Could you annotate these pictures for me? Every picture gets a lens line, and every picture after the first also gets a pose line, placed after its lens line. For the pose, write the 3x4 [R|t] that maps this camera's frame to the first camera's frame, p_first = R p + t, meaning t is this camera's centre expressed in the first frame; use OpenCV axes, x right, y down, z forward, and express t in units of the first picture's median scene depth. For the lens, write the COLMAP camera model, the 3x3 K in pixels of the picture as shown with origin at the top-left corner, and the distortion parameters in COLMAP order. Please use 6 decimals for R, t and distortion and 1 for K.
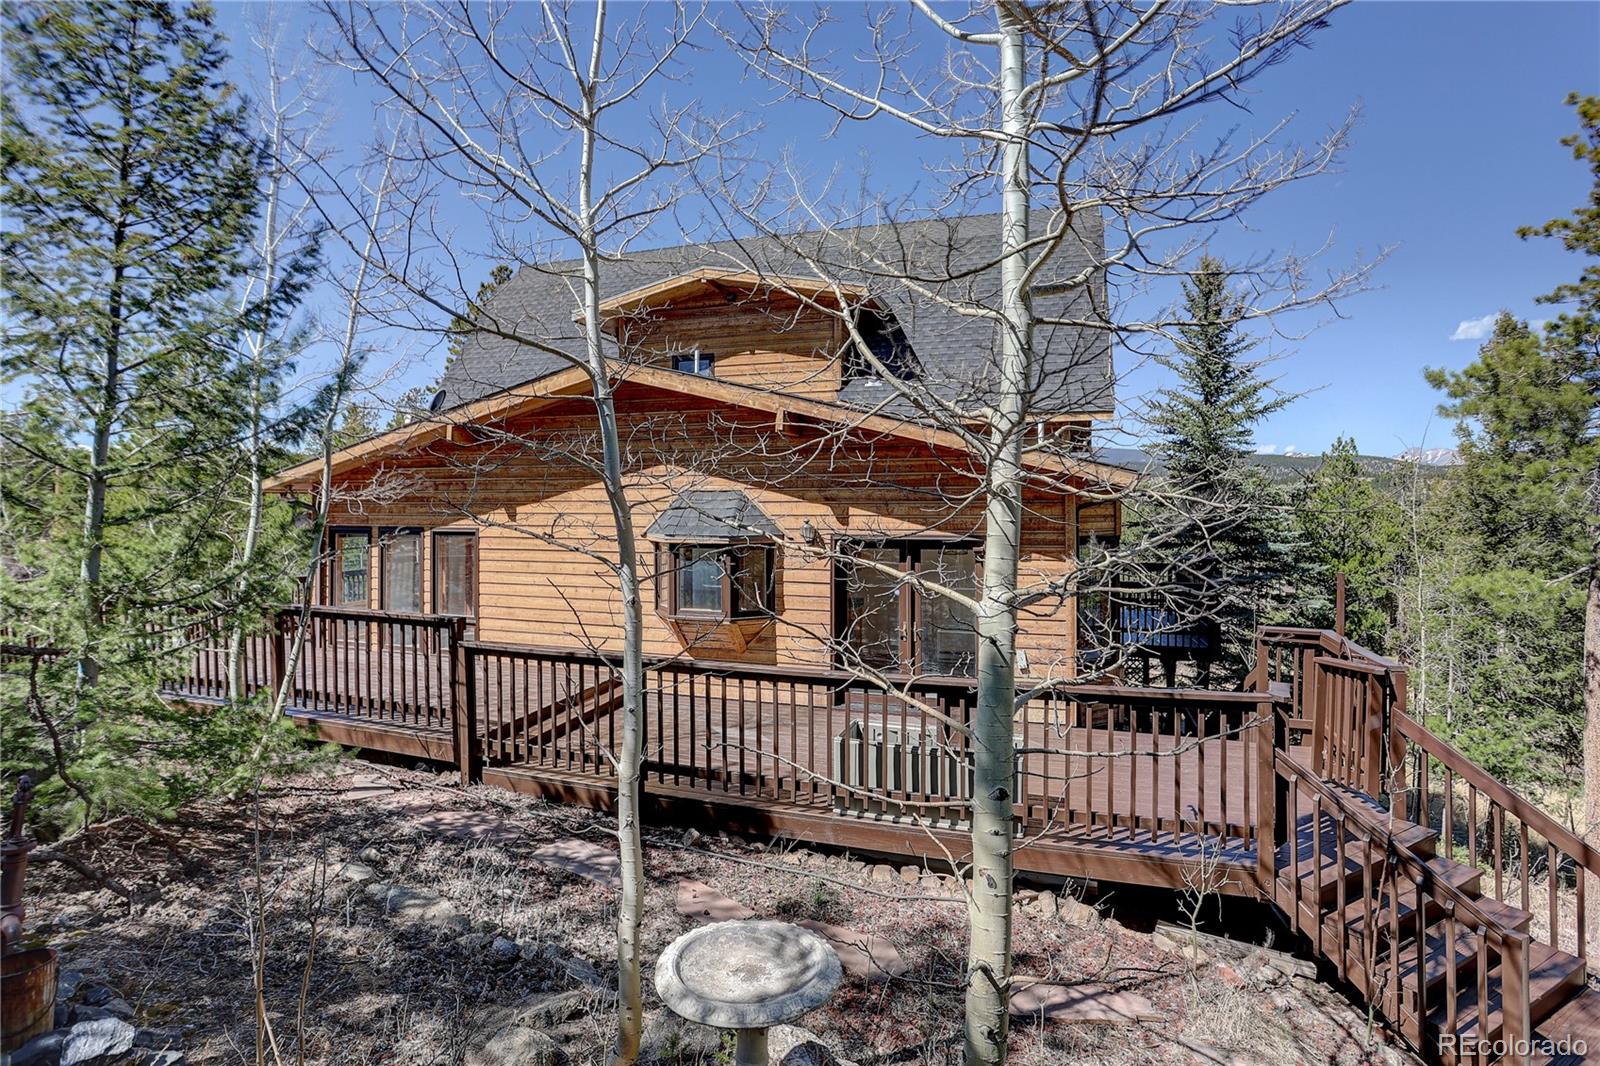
lens RADIAL K [[782.6, 0, 794.8], [0, 782.6, 508.2], [0, 0, 1]] dist [-0.083202, 0.039667]
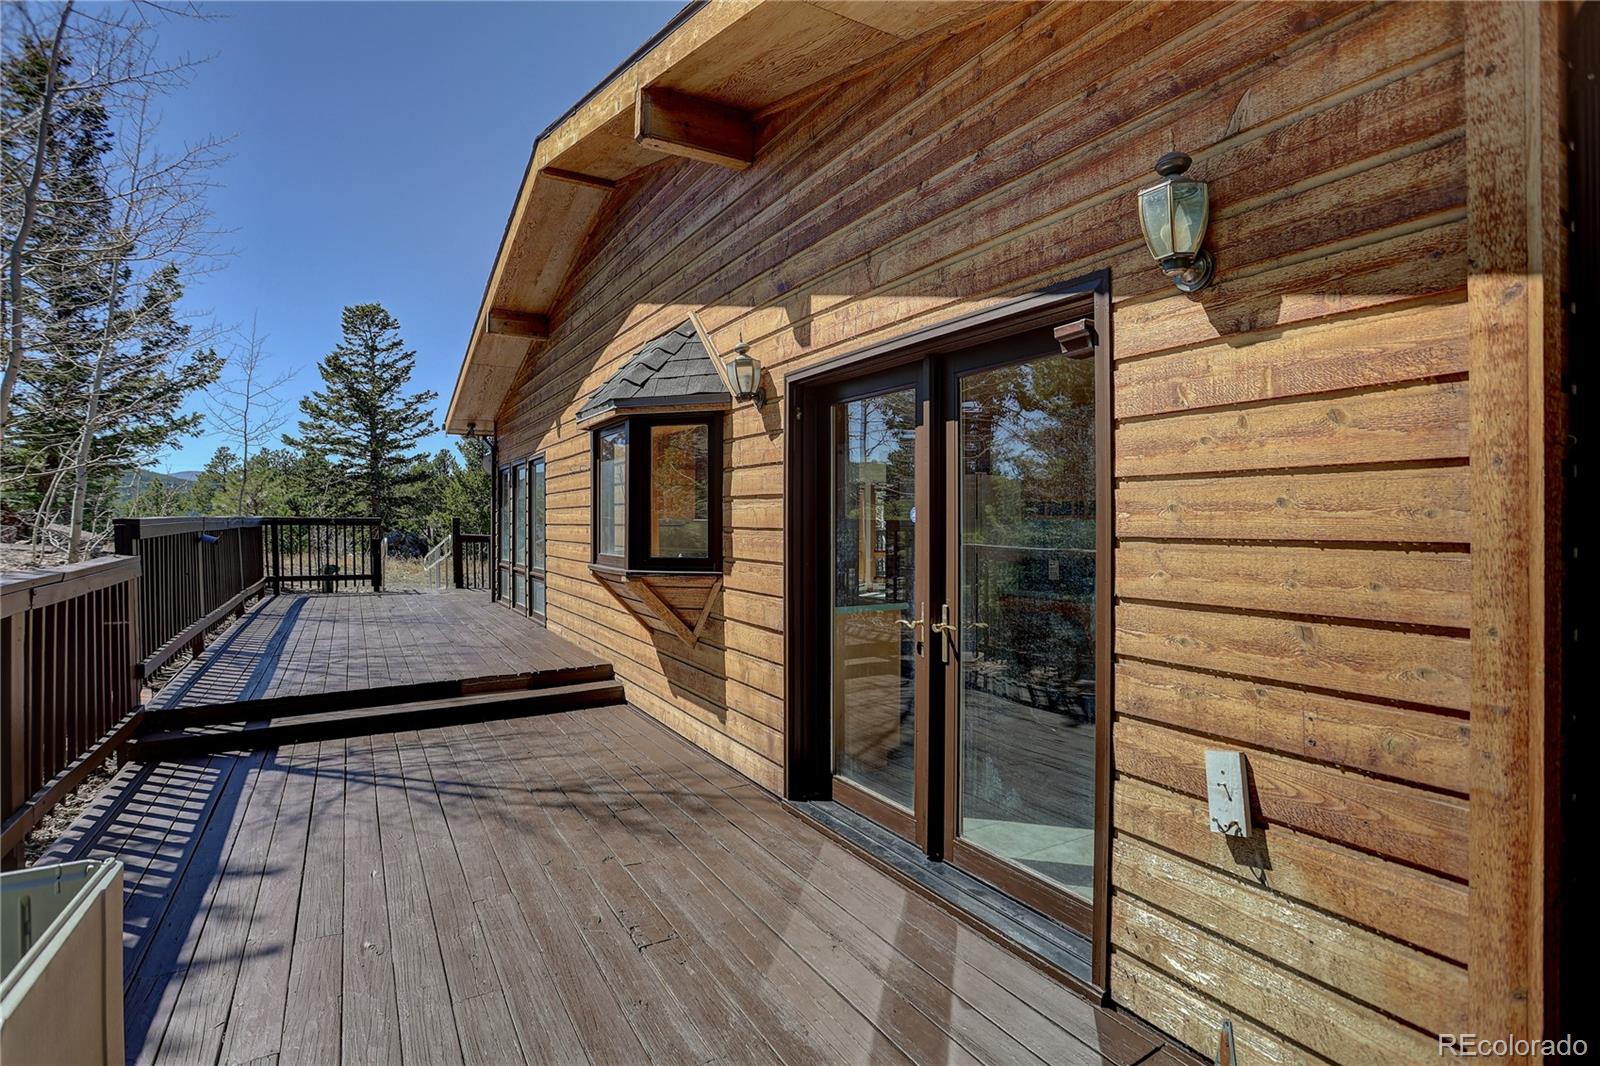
lens RADIAL K [[782.6, 0, 794.8], [0, 782.6, 508.2], [0, 0, 1]] dist [-0.083202, 0.039667]
pose [[0.749066, -0.007631, -0.662451, 0.220462], [-0.009674, 0.999701, -0.022455, 0.078050], [0.662425, 0.023229, 0.748768, 0.489709]]
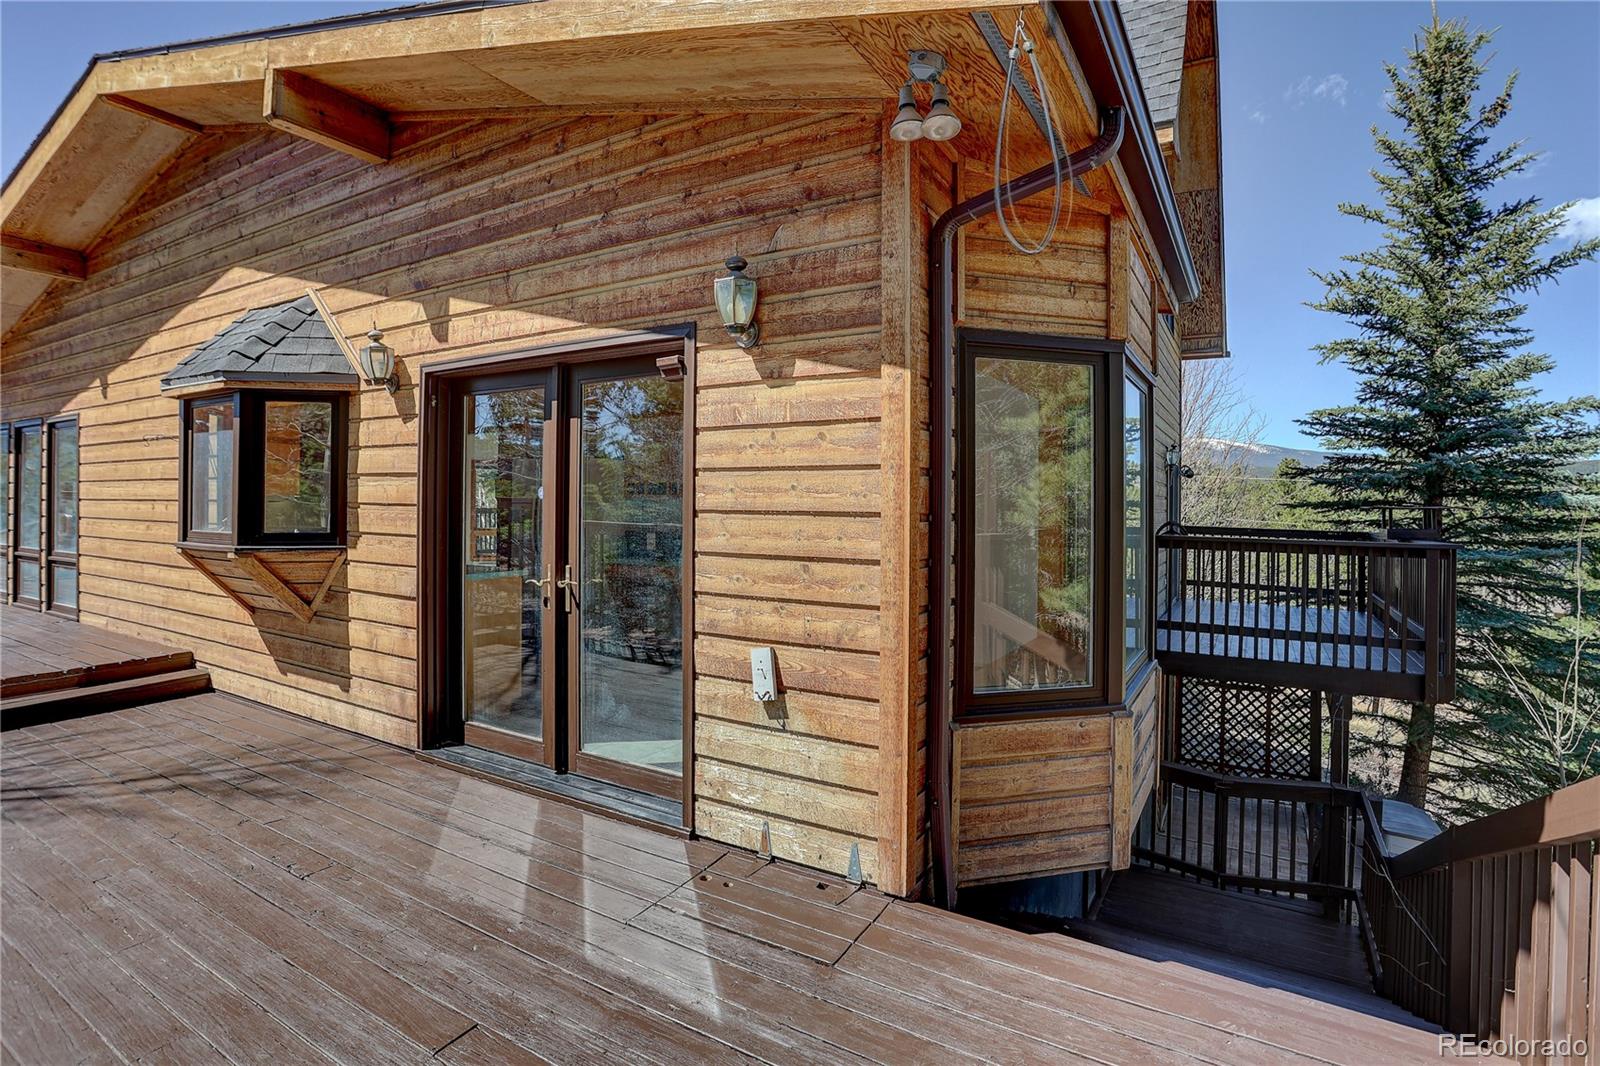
lens RADIAL K [[782.6, 0, 794.8], [0, 782.6, 508.2], [0, 0, 1]] dist [-0.083202, 0.039667]
pose [[0.975800, 0.011666, -0.218355, 0.244690], [-0.011840, 0.999930, 0.000510, 0.078845], [0.218346, 0.002087, 0.975869, 0.430882]]
